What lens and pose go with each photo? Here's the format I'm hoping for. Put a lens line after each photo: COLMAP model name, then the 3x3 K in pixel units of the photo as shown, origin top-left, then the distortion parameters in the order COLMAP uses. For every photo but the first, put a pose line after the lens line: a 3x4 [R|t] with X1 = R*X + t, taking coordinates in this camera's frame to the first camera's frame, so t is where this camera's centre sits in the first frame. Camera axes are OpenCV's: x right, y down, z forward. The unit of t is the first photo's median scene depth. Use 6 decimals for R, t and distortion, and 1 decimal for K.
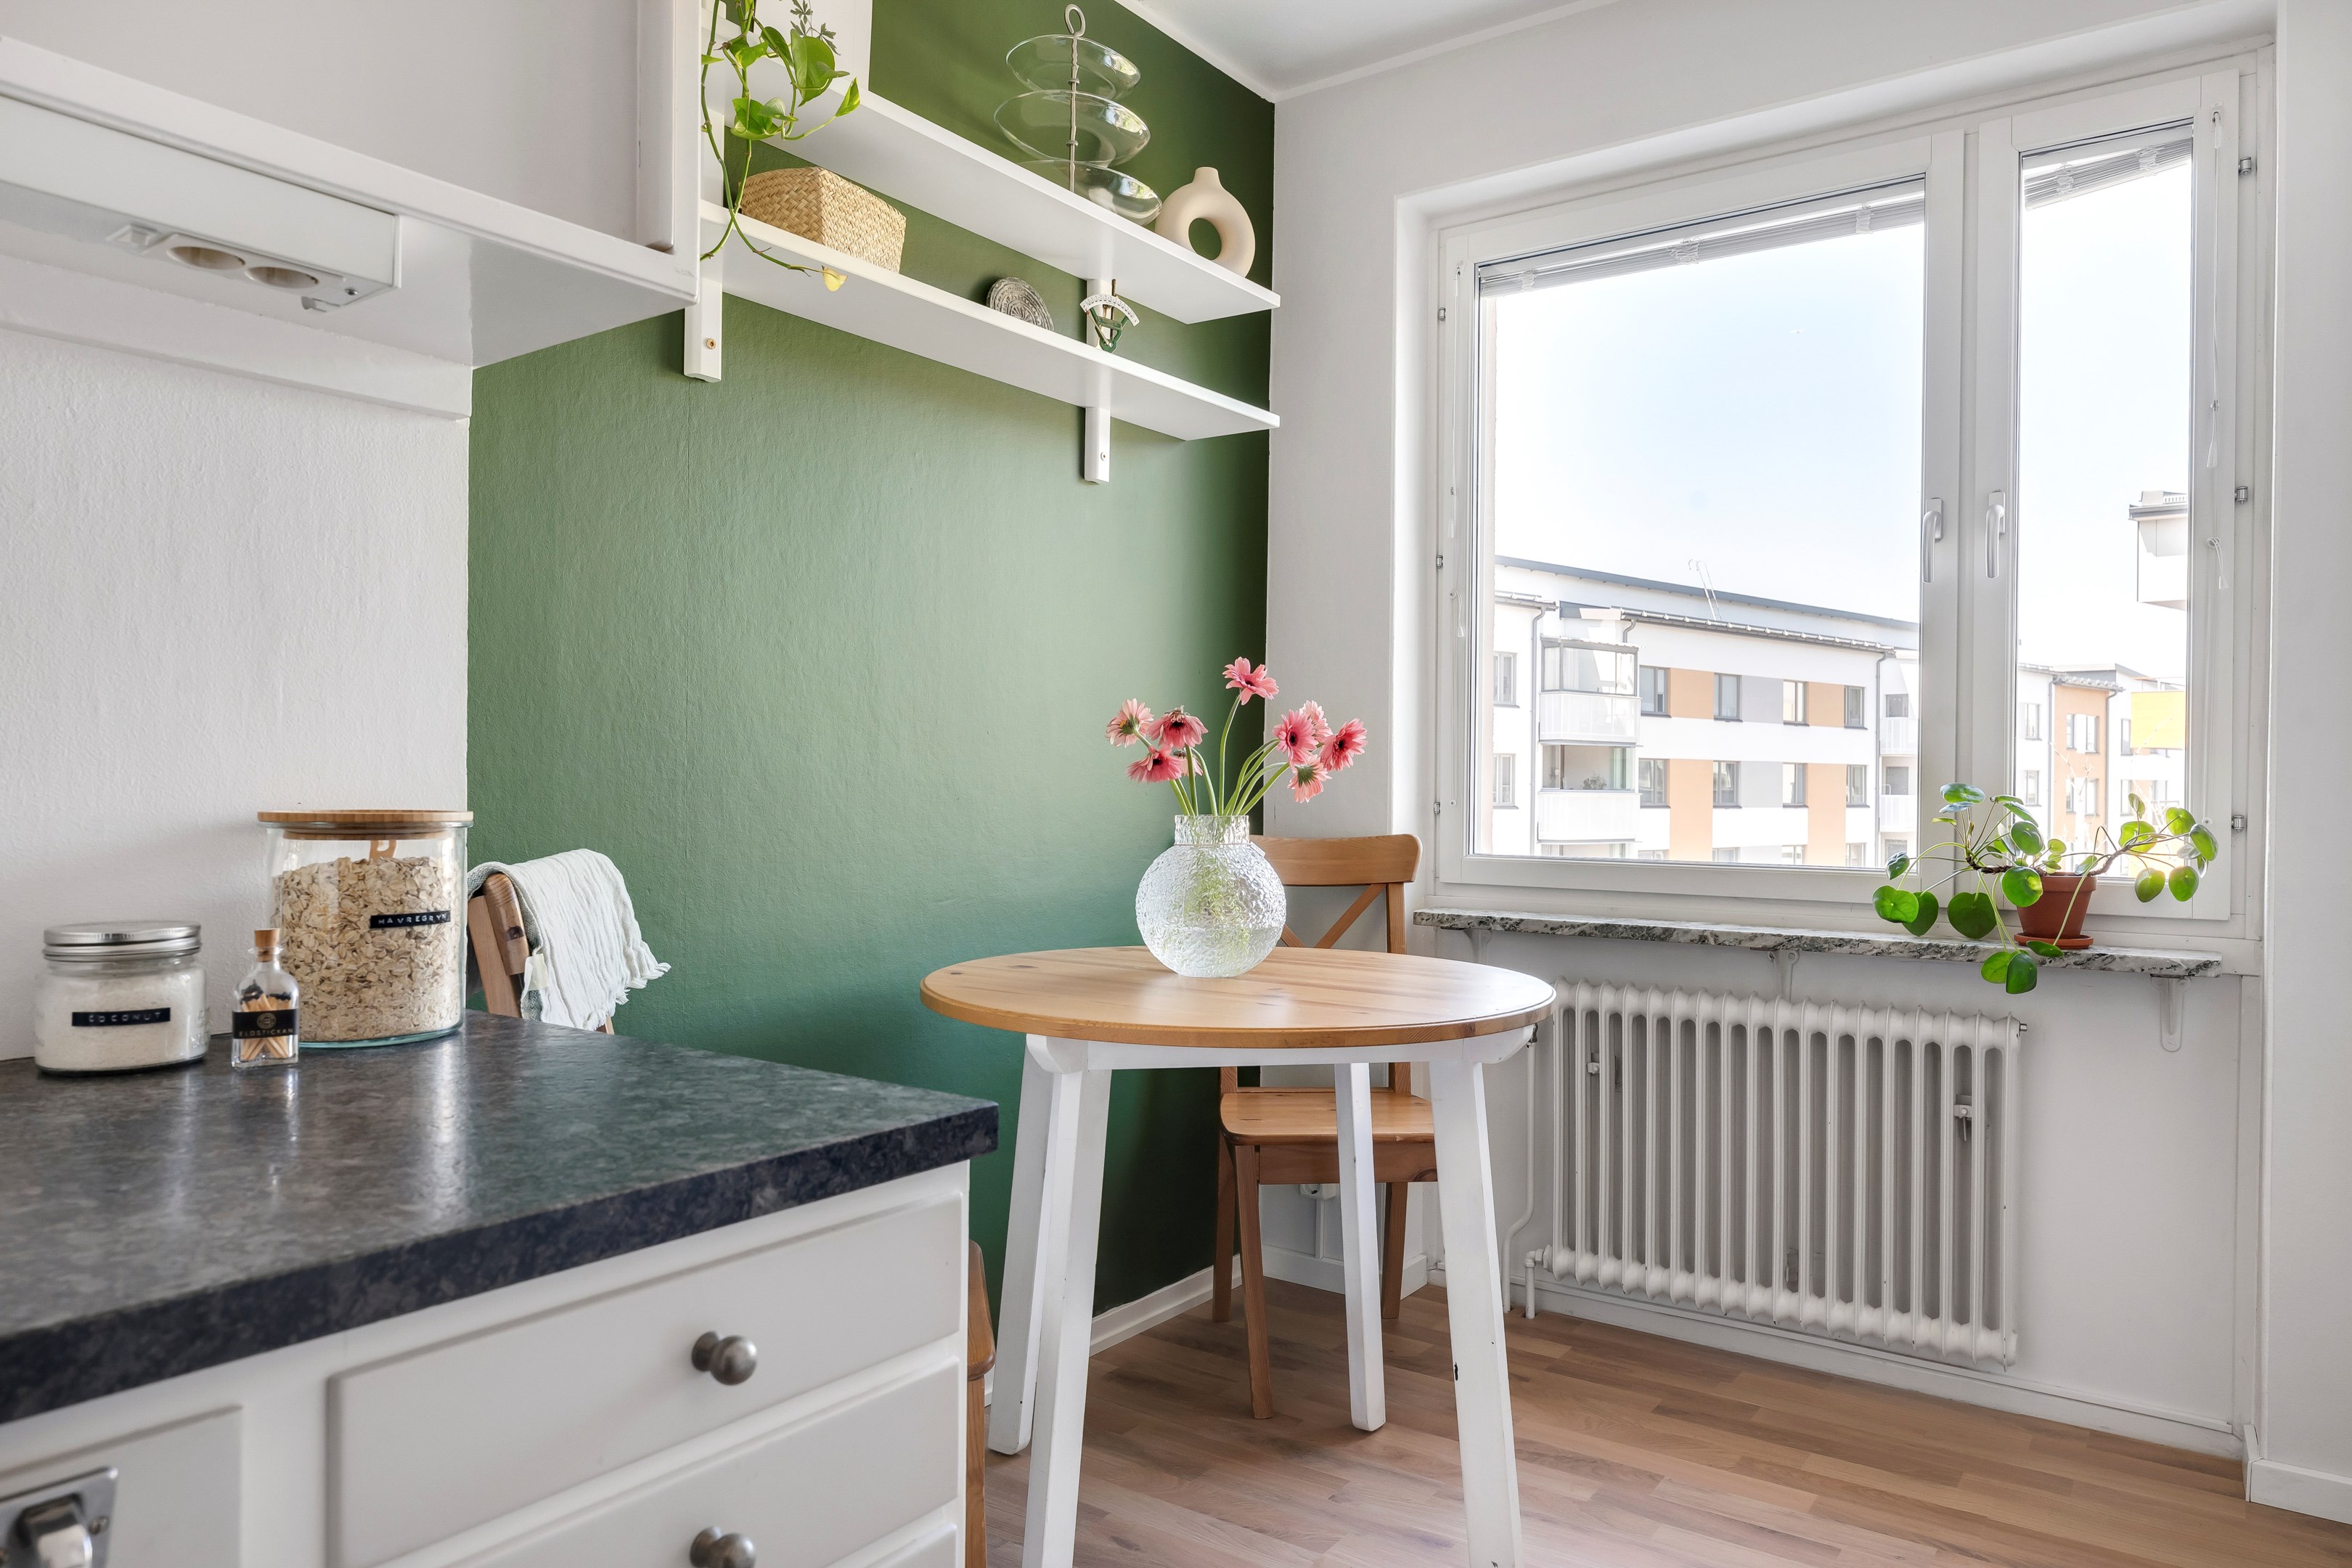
lens RADIAL K [[1544.3, 0, 1156.9], [0, 1544.3, 788.7], [0, 0, 1]] dist [0.000342, -0.000102]
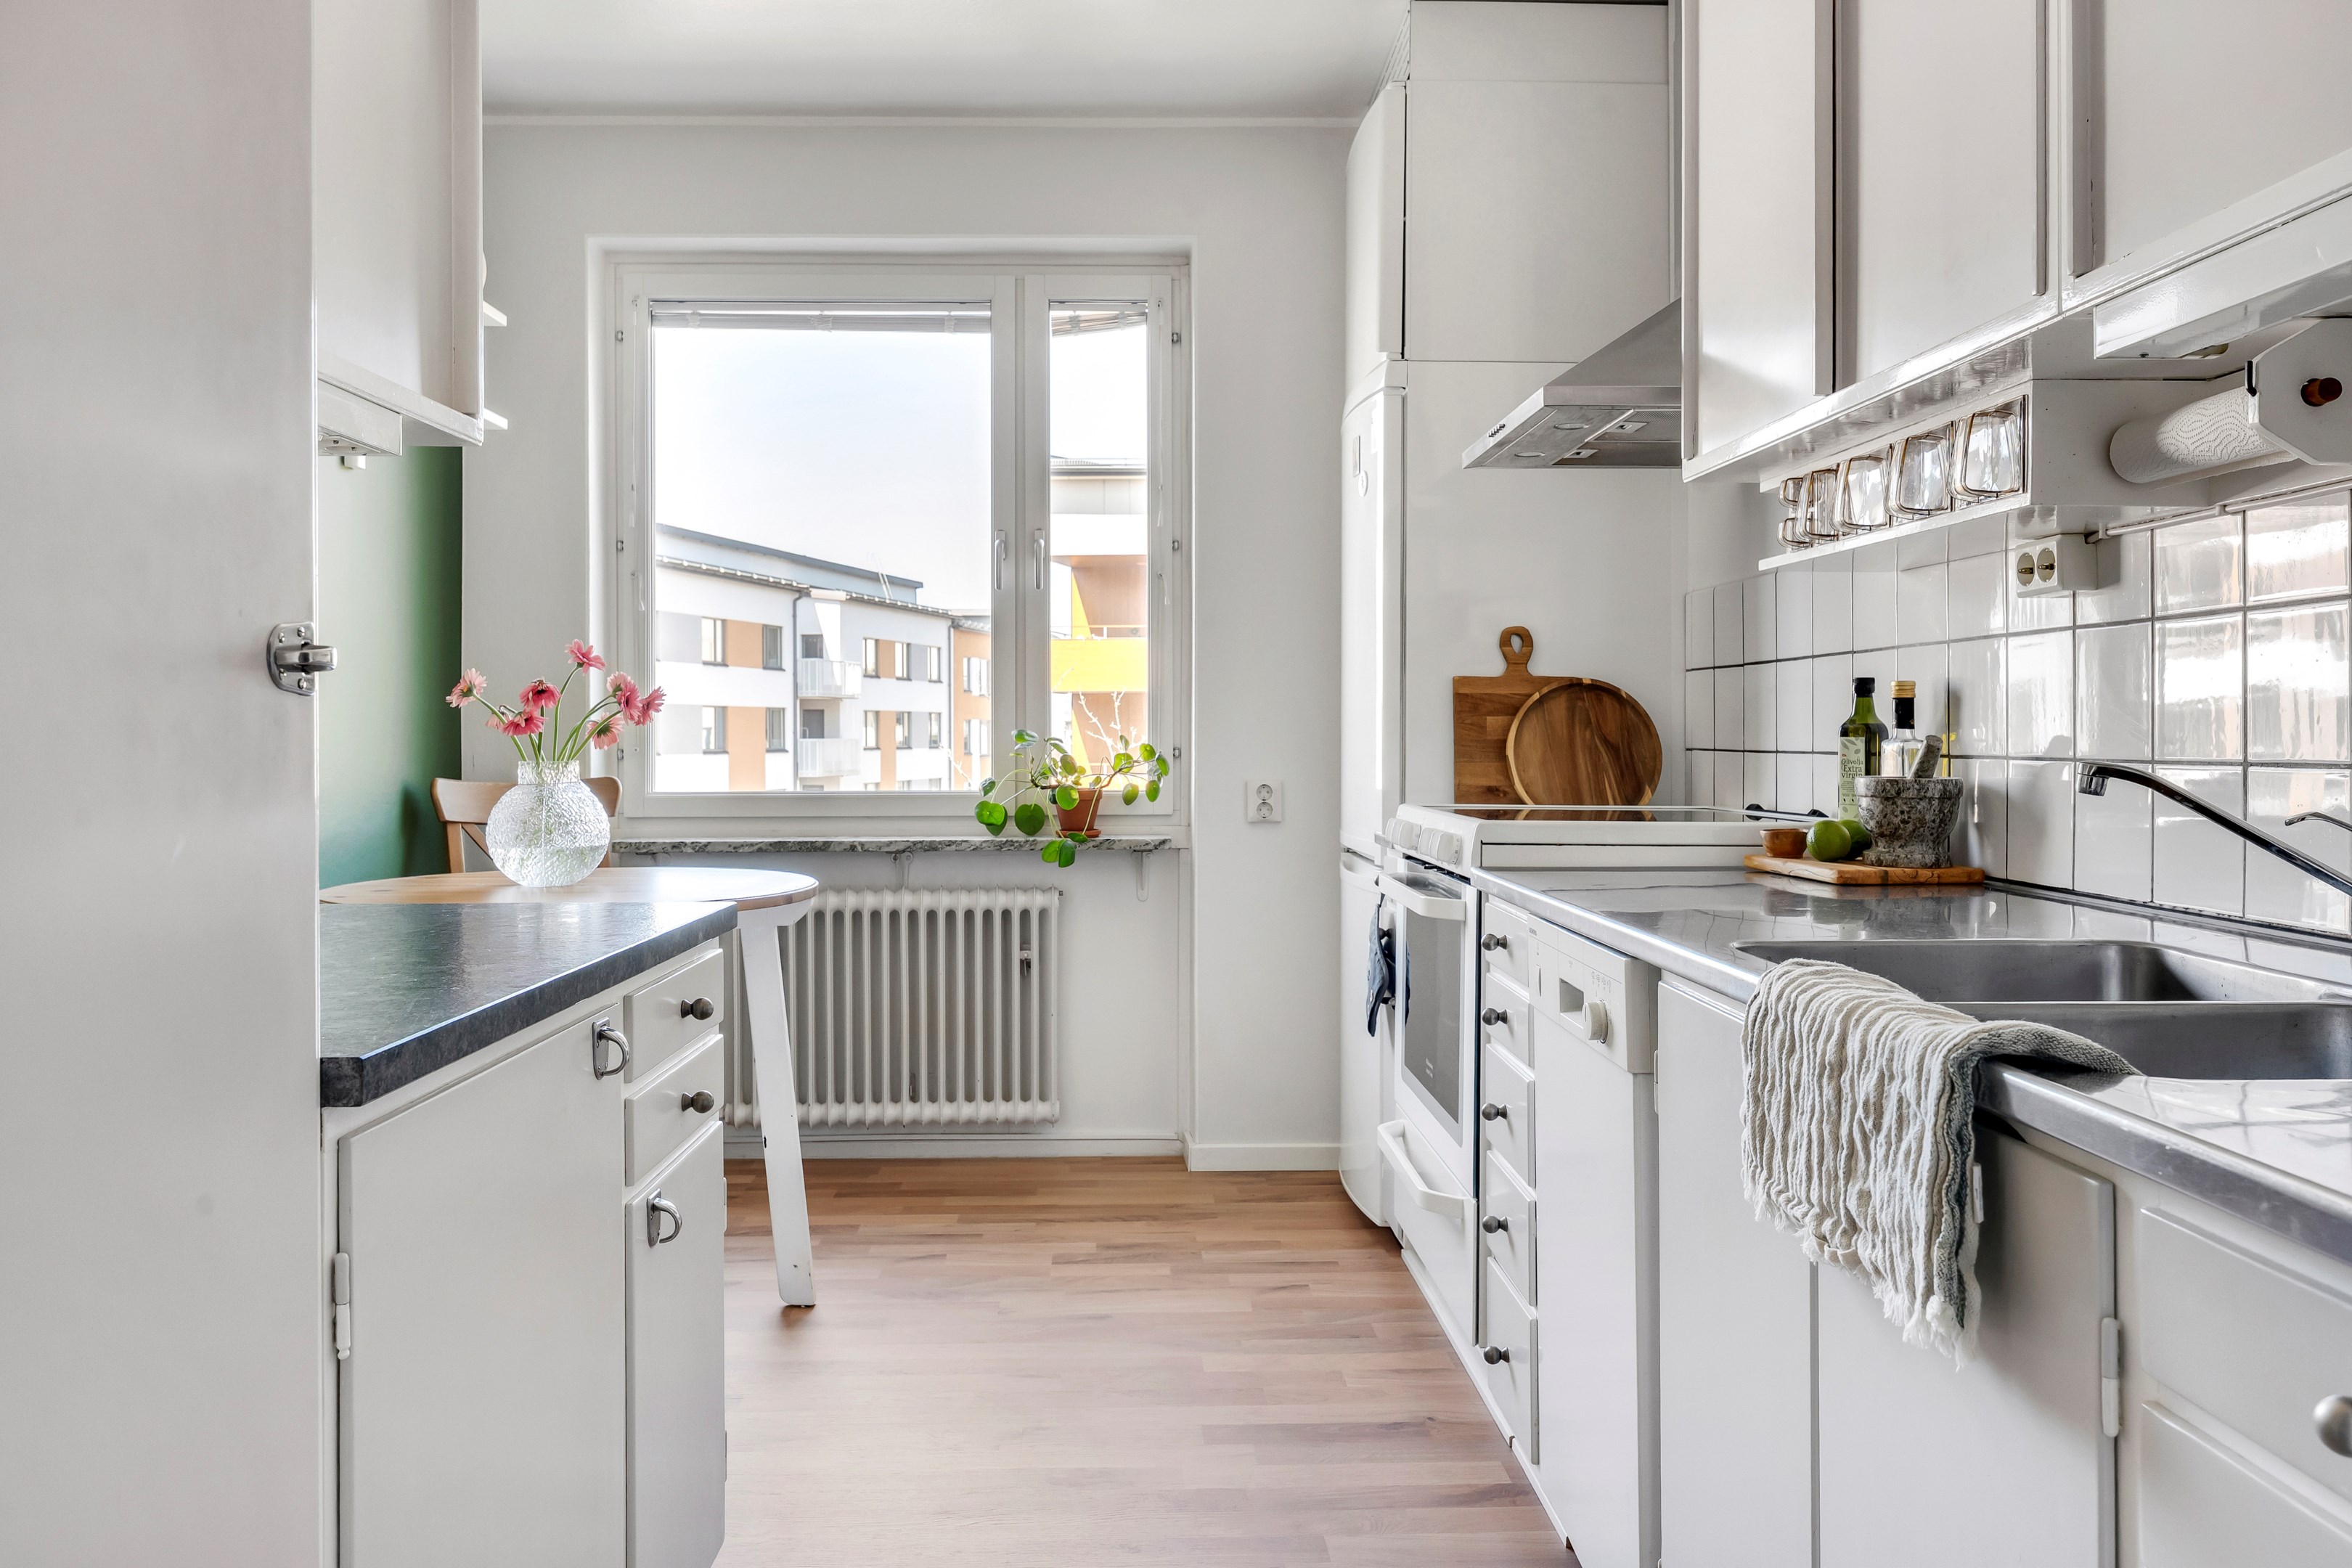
lens RADIAL K [[1759.0, 0, 1177.8], [0, 1759.0, 751.6], [0, 0, 1]] dist [-0.001149, 0.001569]
pose [[0.792869, -0.018392, 0.609114, -0.370466], [0.012716, 0.999826, 0.013637, -0.003287], [-0.609259, -0.003067, 0.792965, -0.401422]]
